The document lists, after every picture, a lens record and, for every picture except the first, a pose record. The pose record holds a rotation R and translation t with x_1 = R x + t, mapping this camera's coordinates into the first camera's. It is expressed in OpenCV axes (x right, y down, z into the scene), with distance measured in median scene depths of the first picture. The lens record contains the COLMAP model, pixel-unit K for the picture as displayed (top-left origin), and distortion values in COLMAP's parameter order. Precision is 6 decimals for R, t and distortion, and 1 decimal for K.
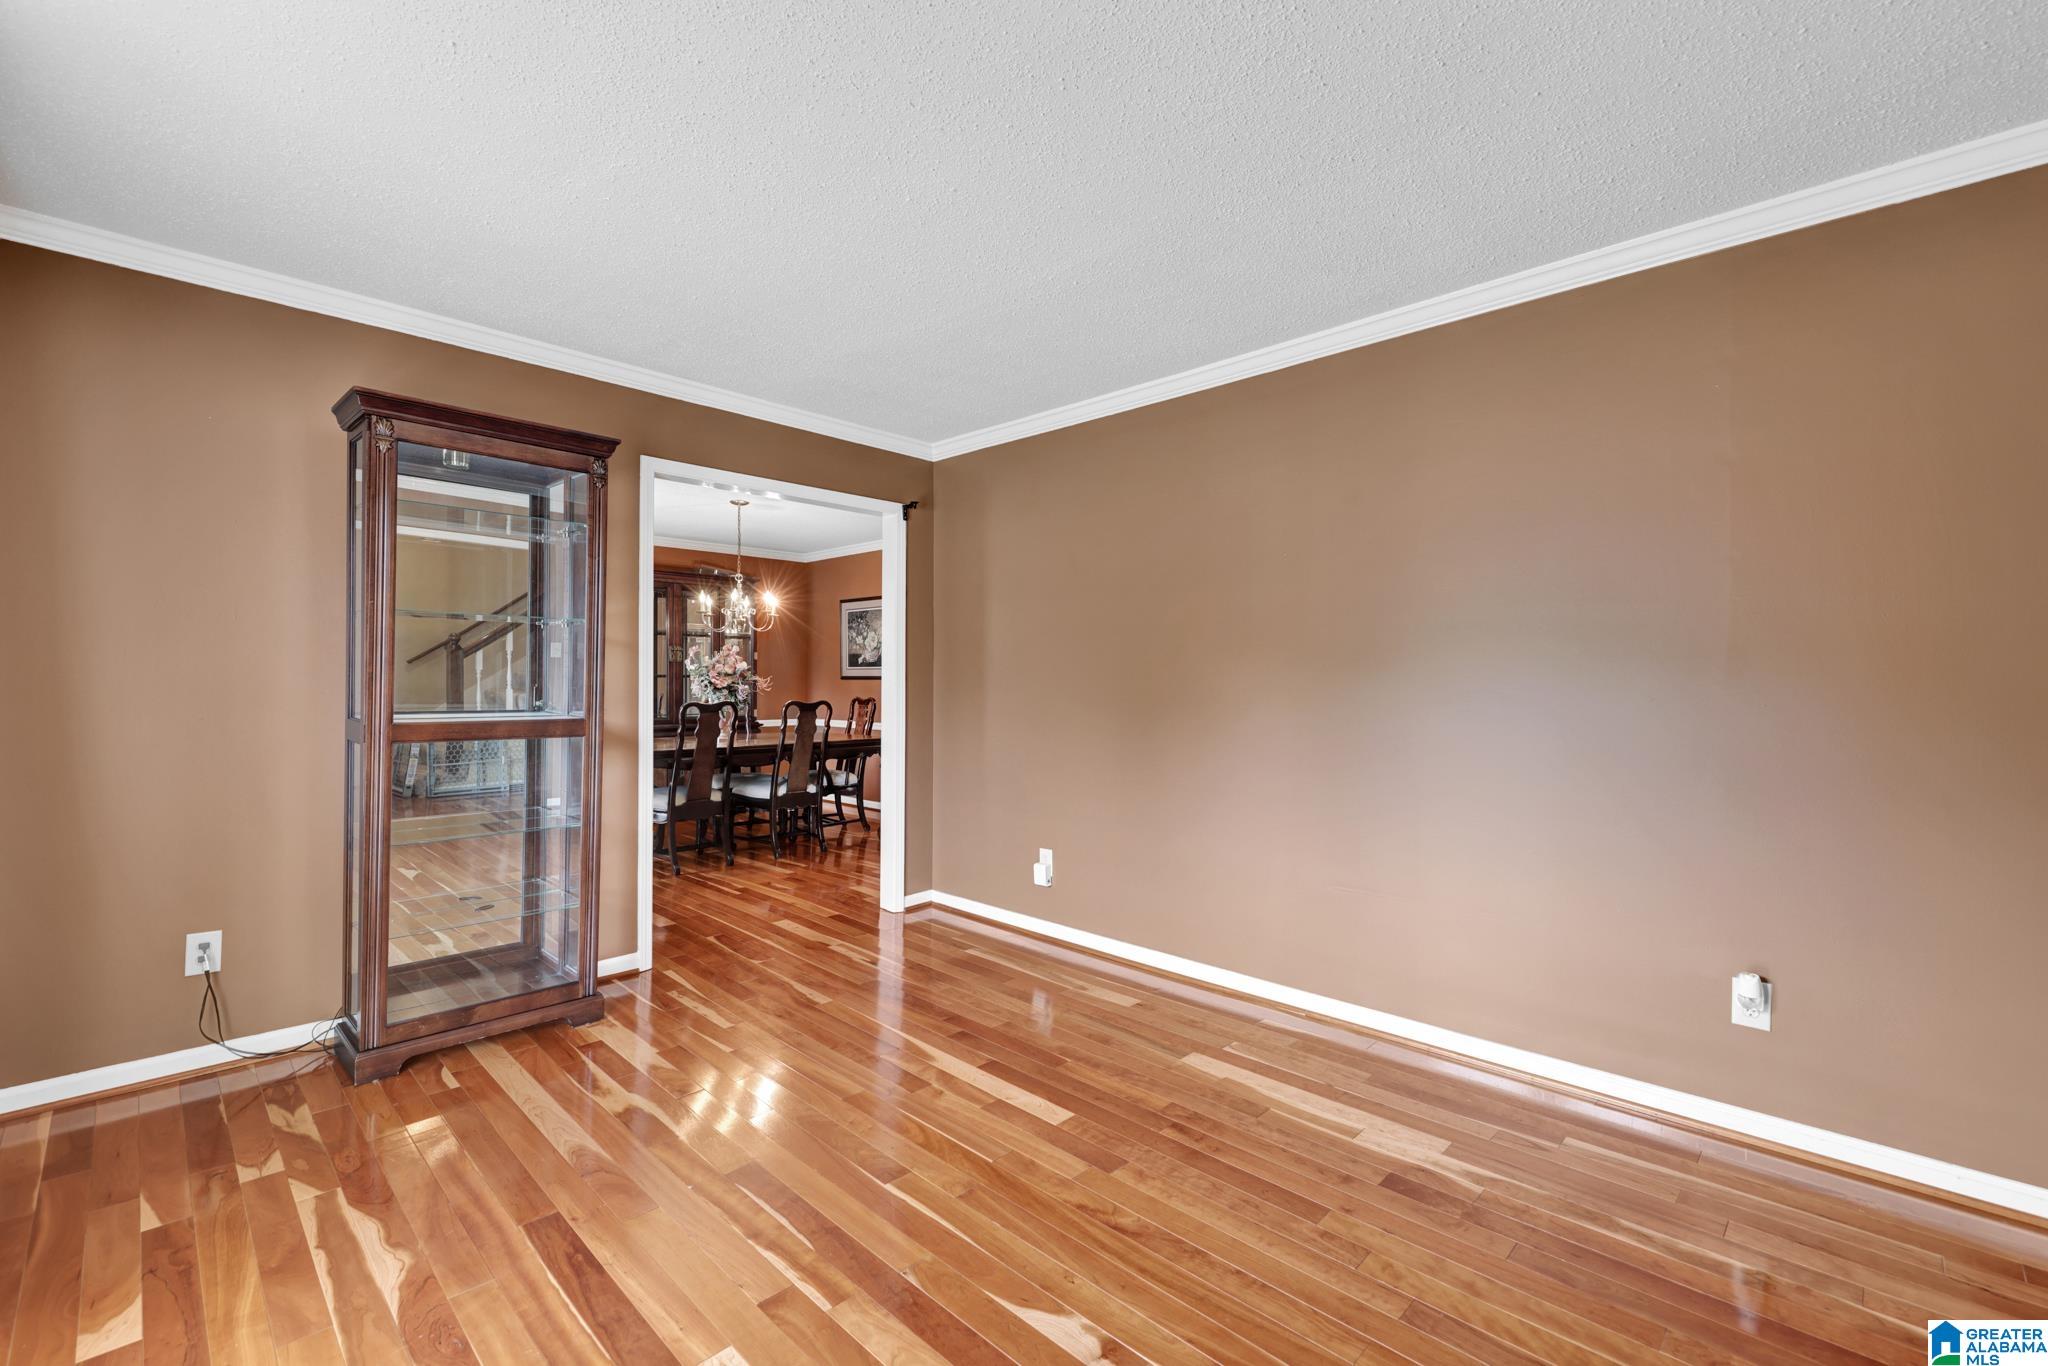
lens RADIAL K [[867.6, 0, 1024.0], [0, 867.6, 683.0], [0, 0, 1]] dist [0.003059, -0.003720]
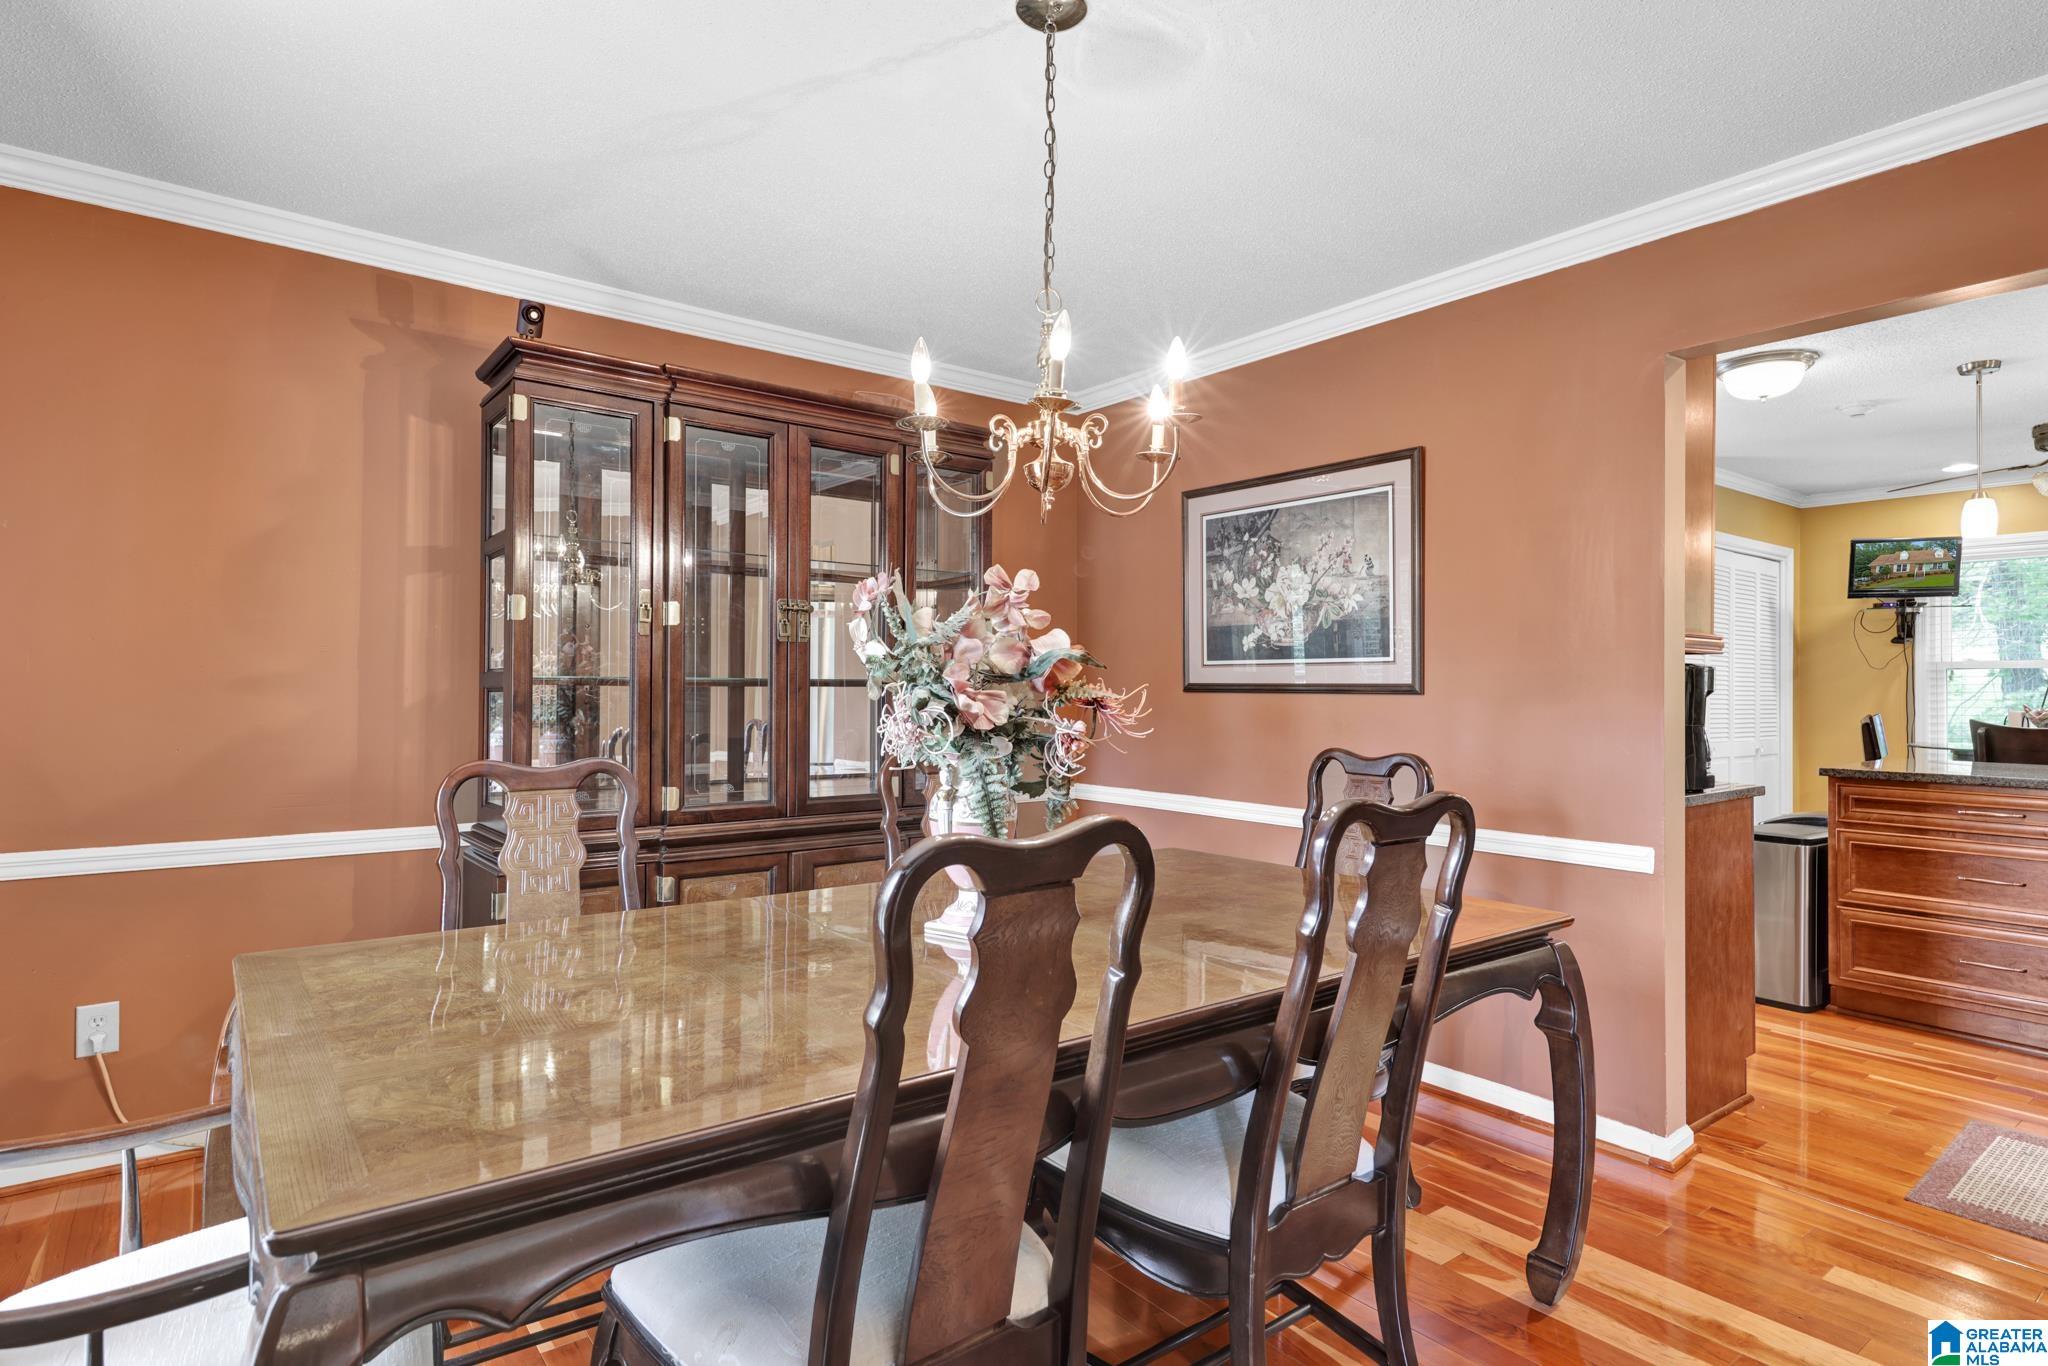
lens RADIAL K [[1073.6, 0, 1024.0], [0, 1073.6, 683.0], [0, 0, 1]] dist [0.010062, 0.000020]
pose [[0.990693, 0.002236, -0.136098, -0.394657], [-0.003316, 0.999965, -0.007706, -0.007630], [0.136076, 0.008085, 0.990665, 0.921341]]
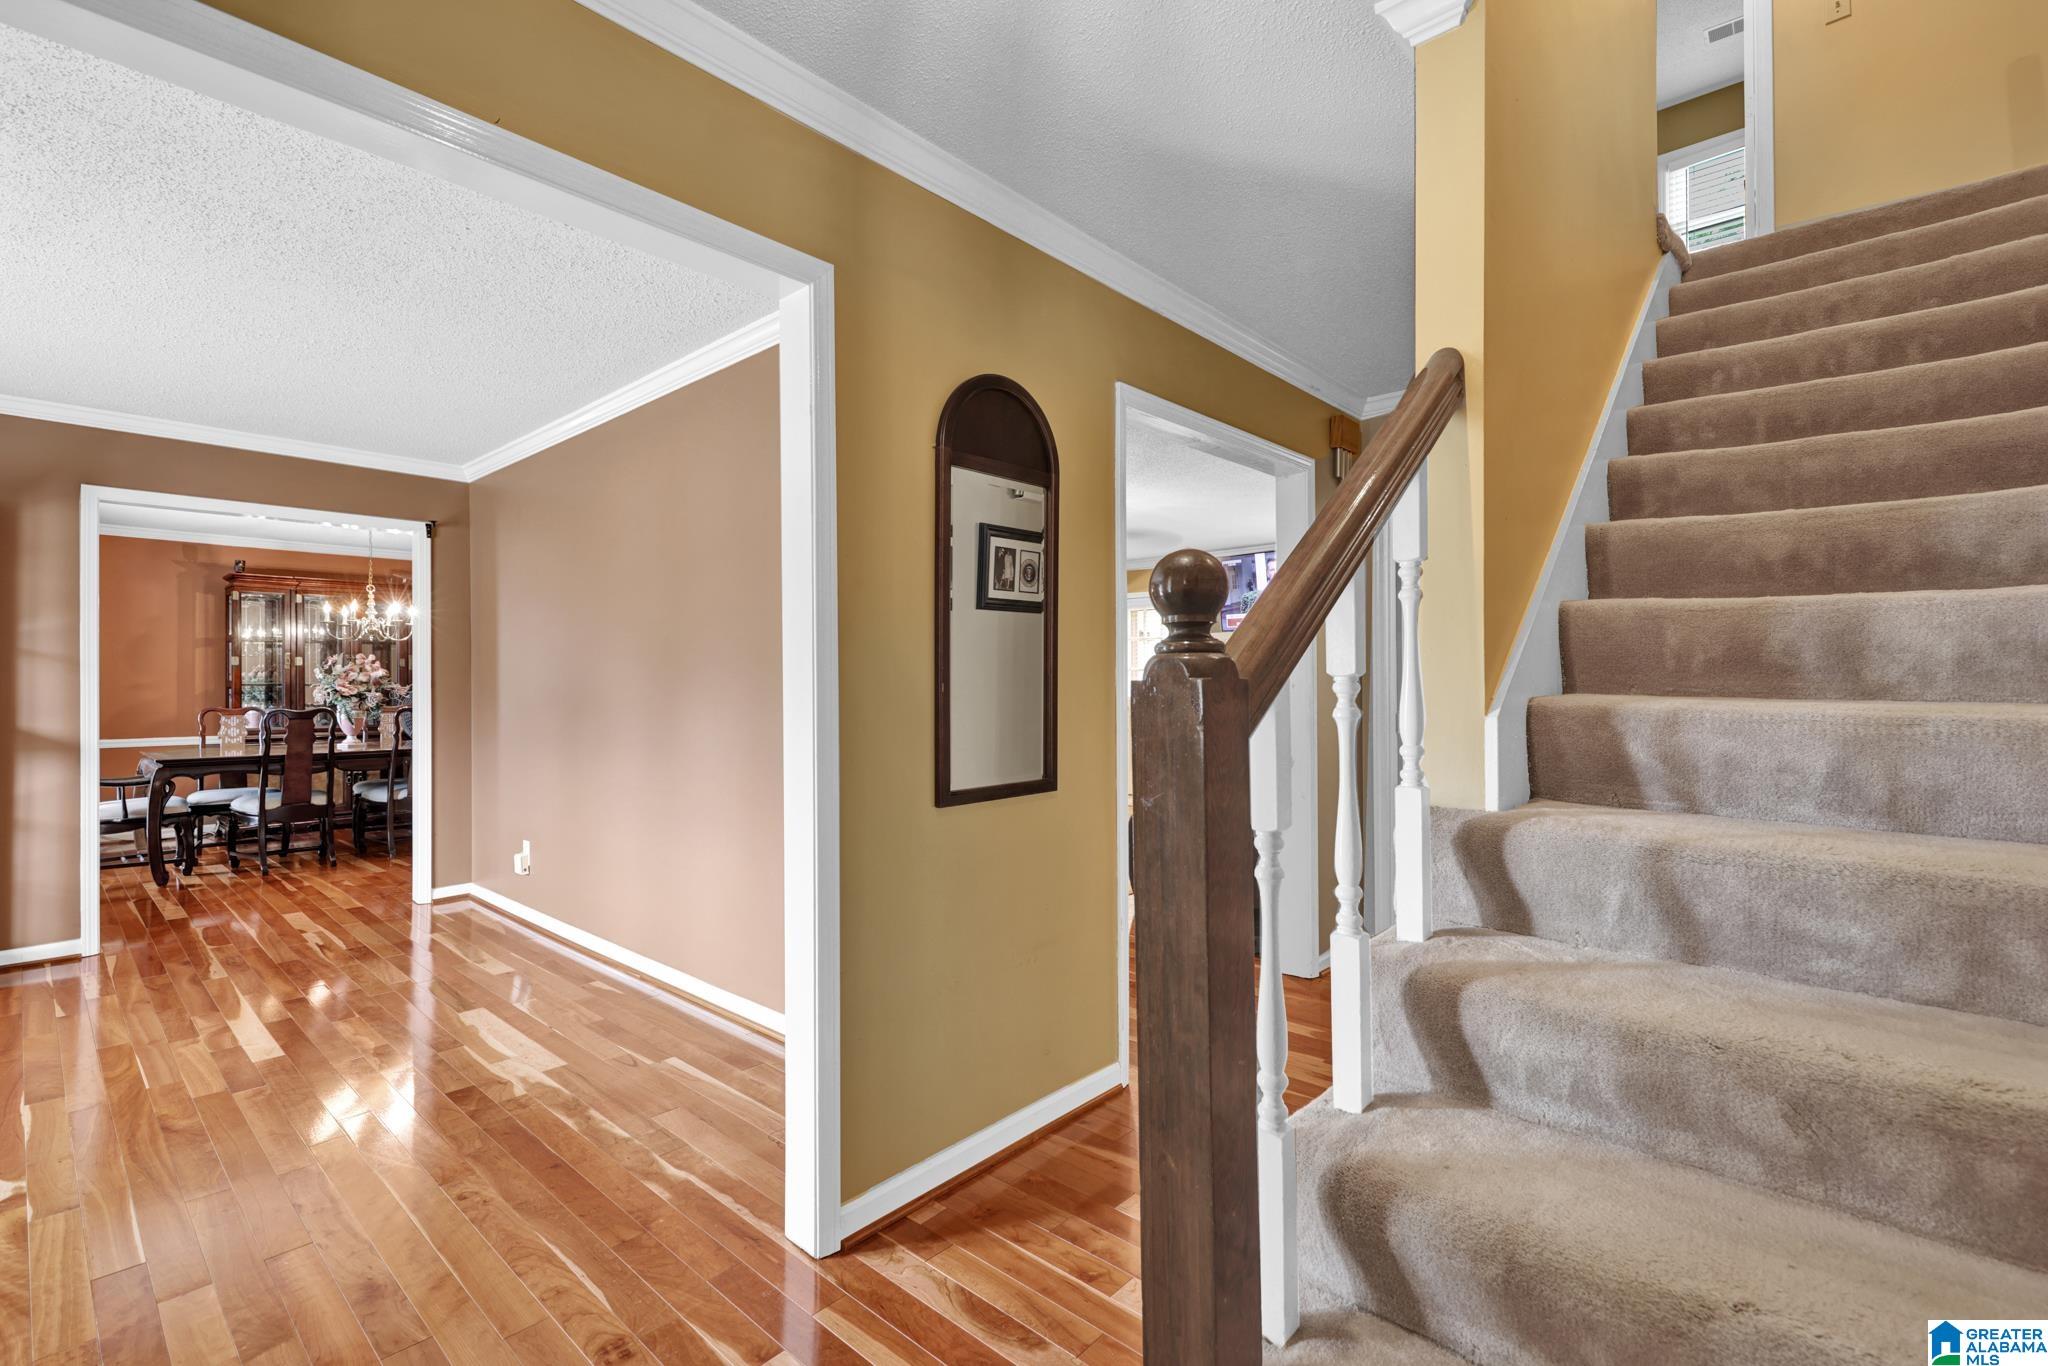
lens RADIAL K [[911.9, 0, 1027.6], [0, 911.9, 677.9], [0, 0, 1]] dist [0.005385, -0.000378]
pose [[0.999218, -0.009824, 0.038293, 0.554088], [0.010159, 0.999912, -0.008565, 0.002971], [-0.038205, 0.008947, 0.999230, -0.157037]]
